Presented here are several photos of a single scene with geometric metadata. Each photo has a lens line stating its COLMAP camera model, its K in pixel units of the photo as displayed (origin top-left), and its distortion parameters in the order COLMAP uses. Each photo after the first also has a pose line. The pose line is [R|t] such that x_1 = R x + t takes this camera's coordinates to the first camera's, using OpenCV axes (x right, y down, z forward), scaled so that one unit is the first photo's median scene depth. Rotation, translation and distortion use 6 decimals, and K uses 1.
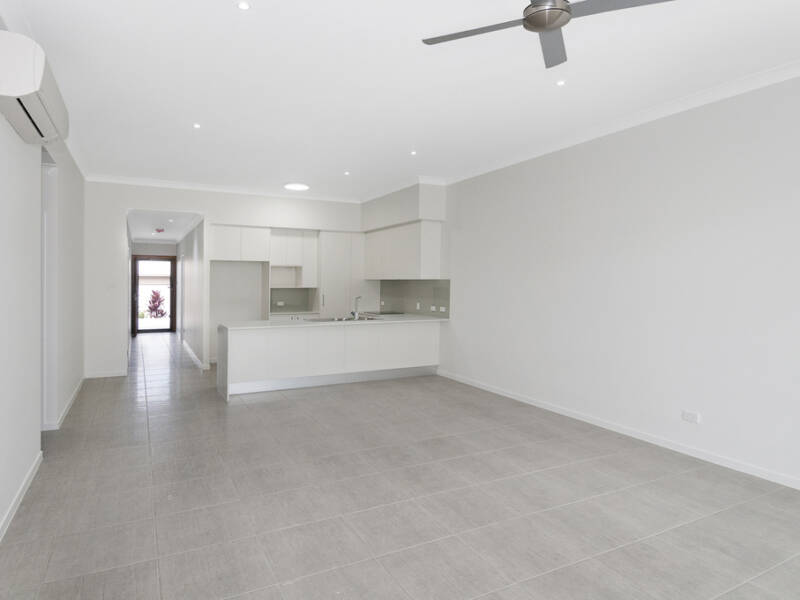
lens RADIAL K [[475.2, 0, 400.0], [0, 475.2, 300.0], [0, 0, 1]] dist [0.001786, 0.000233]
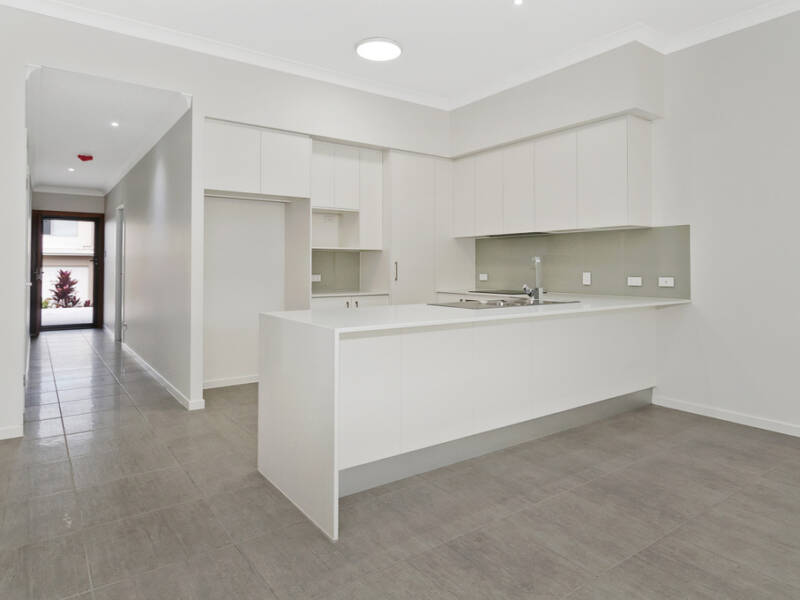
lens RADIAL K [[501.8, 0, 394.6], [0, 501.8, 272.4], [0, 0, 1]] dist [0.001055, 0.000358]
pose [[0.993141, -0.005613, 0.116784, -0.221131], [0.008638, 0.999640, -0.025410, 0.016398], [-0.116599, 0.026244, 0.992832, 0.381552]]
